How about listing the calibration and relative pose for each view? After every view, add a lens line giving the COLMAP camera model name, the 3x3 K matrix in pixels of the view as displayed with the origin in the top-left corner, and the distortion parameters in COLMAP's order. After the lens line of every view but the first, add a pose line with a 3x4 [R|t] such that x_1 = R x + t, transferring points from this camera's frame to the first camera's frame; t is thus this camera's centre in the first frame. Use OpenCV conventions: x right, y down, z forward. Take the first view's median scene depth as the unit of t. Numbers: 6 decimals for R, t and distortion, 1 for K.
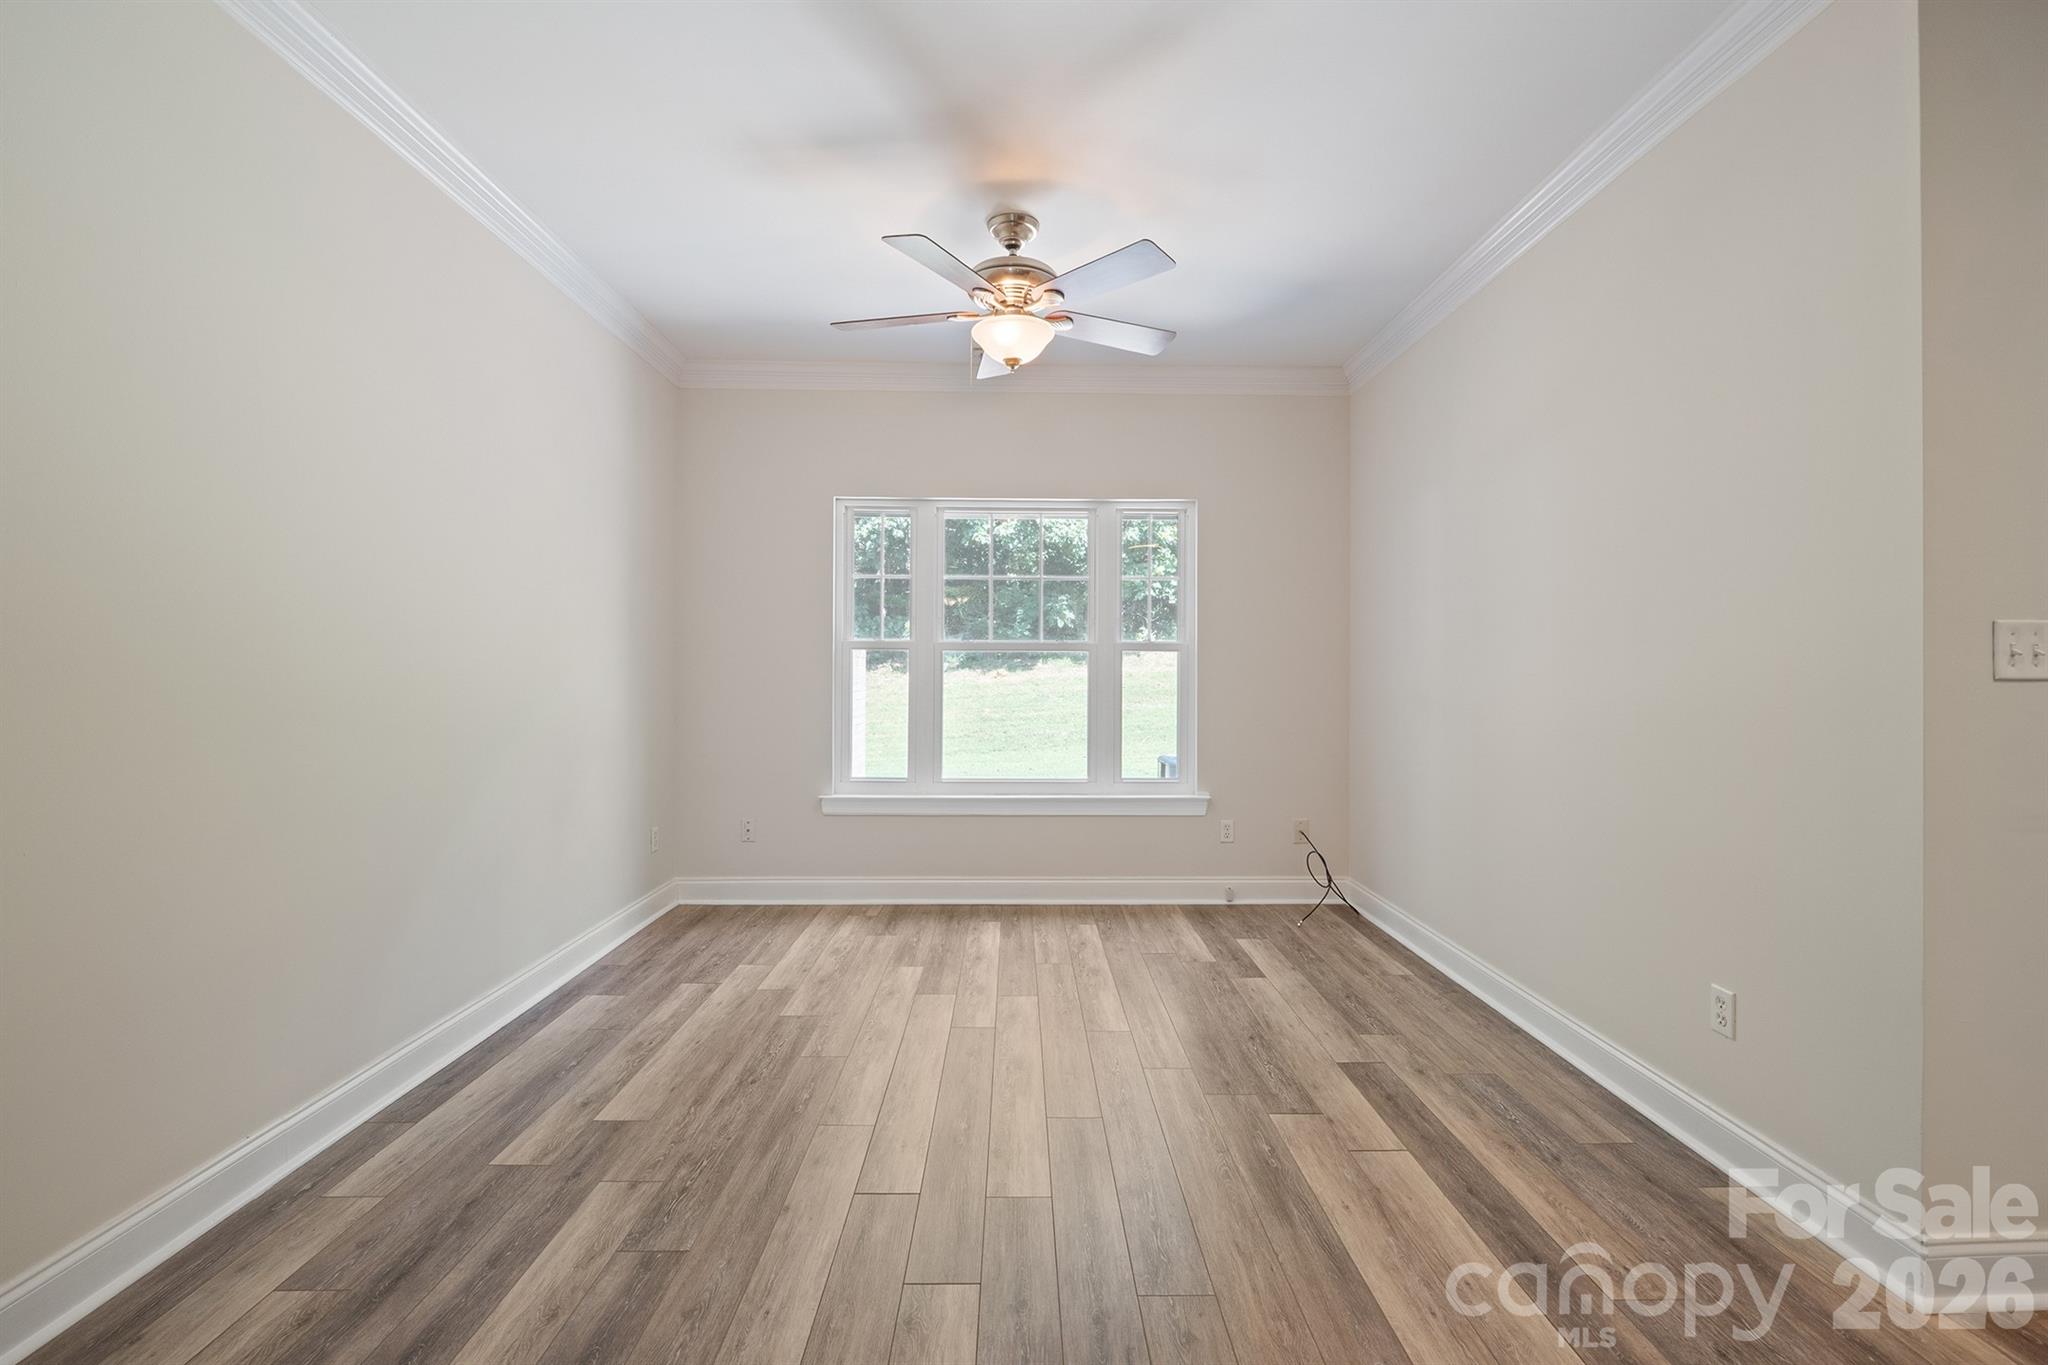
lens RADIAL K [[858.8, 0, 1028.3], [0, 858.8, 683.4], [0, 0, 1]] dist [-0.004846, -0.000625]
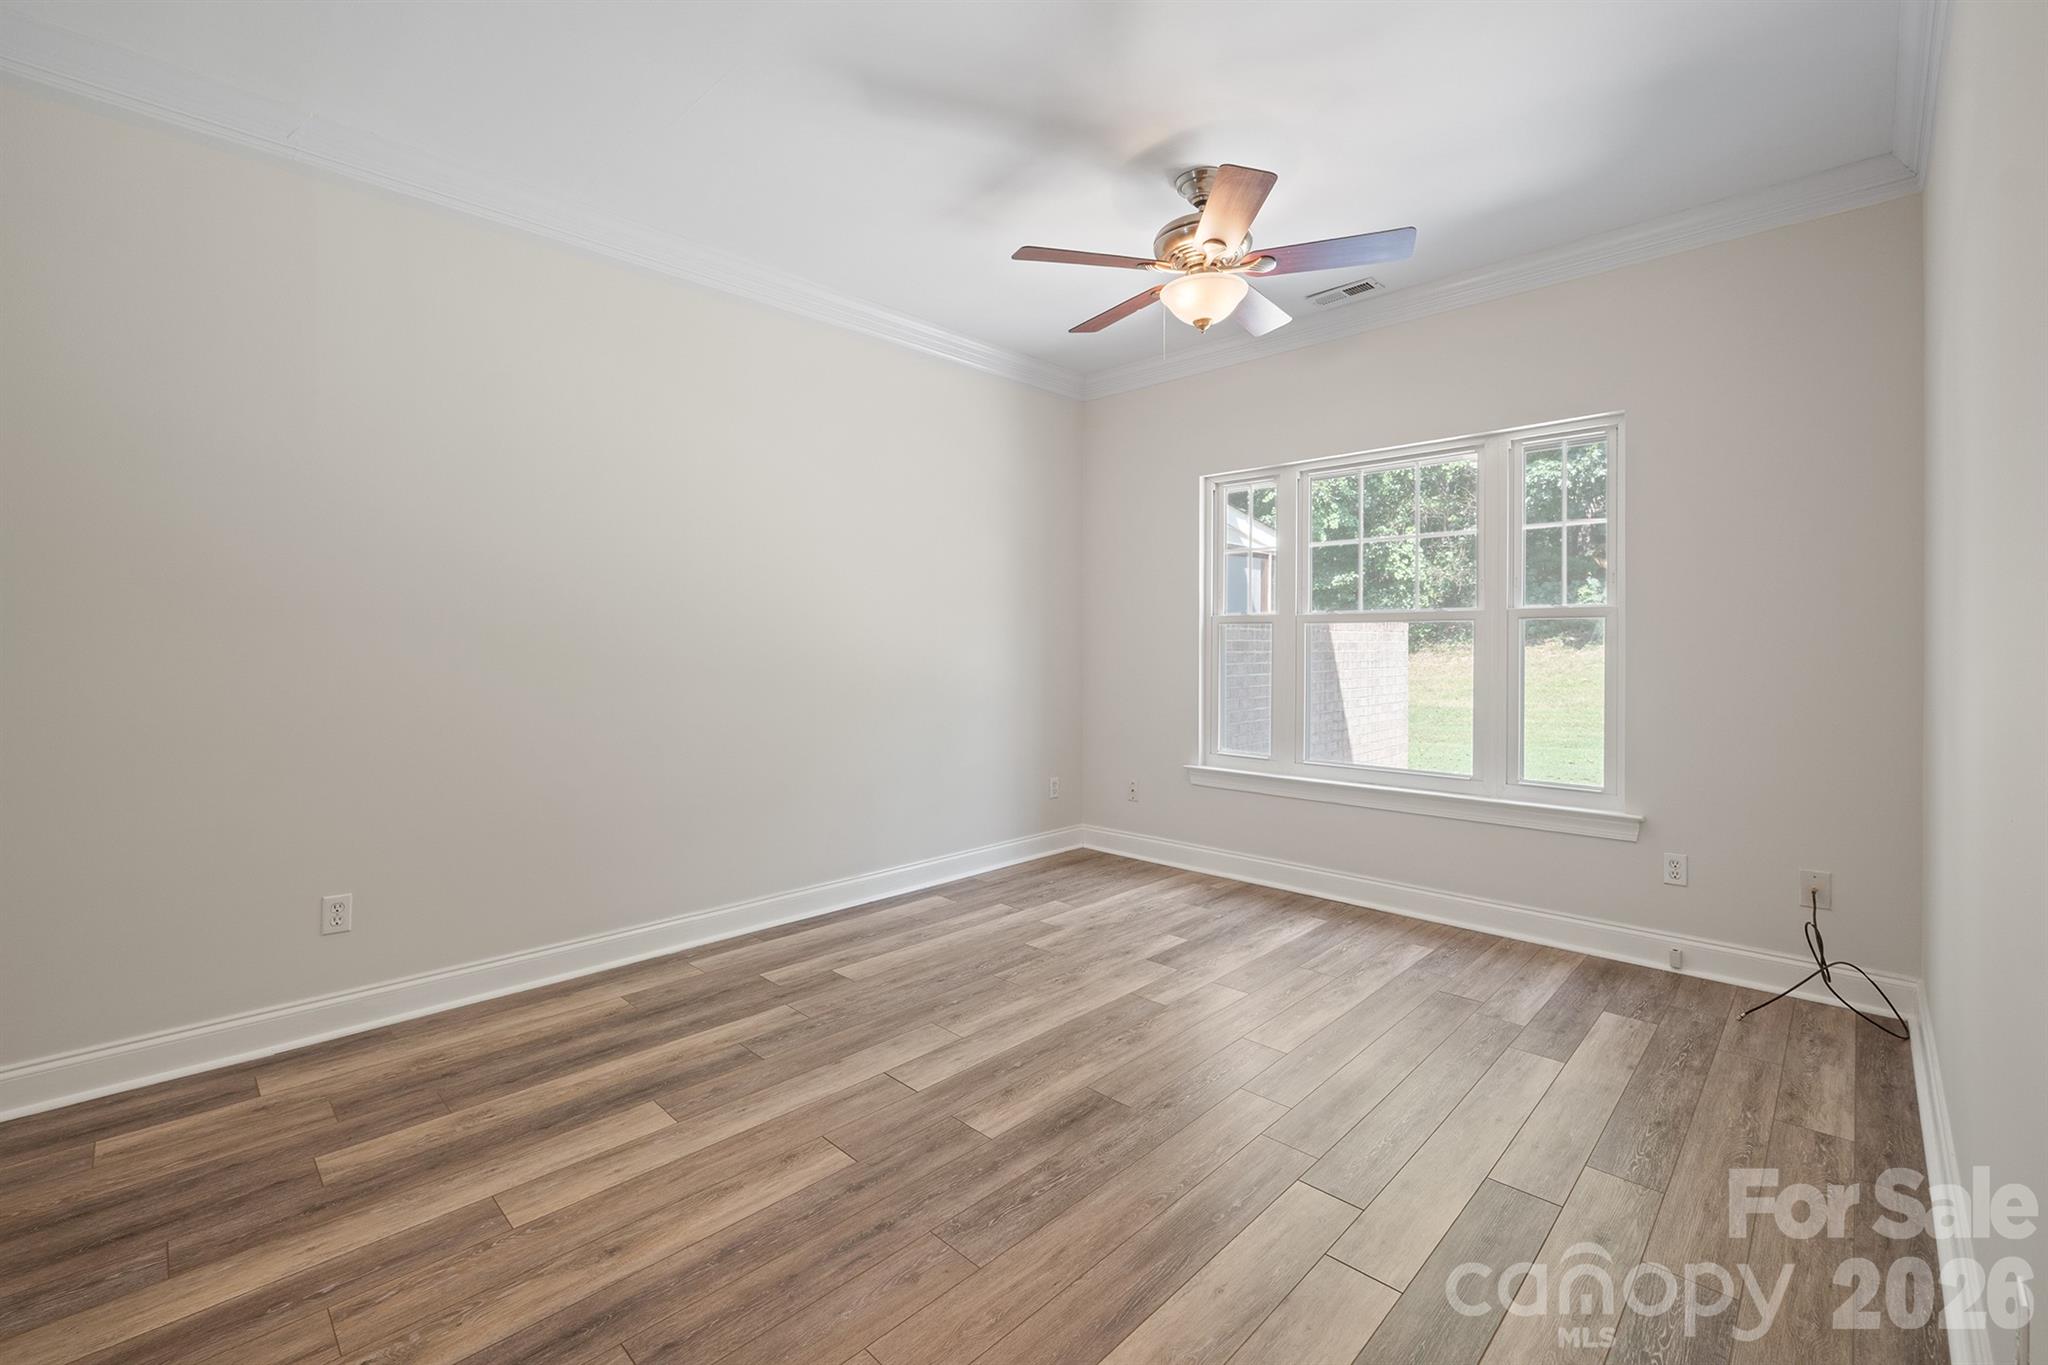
lens RADIAL K [[858.8, 0, 1027.1], [0, 858.8, 663.2], [0, 0, 1]] dist [-0.004846, -0.000625]
pose [[0.710184, 0.010660, -0.703935, 0.449726], [-0.007125, 0.999943, 0.007954, -0.000276], [0.703980, -0.000633, 0.710220, 0.154791]]
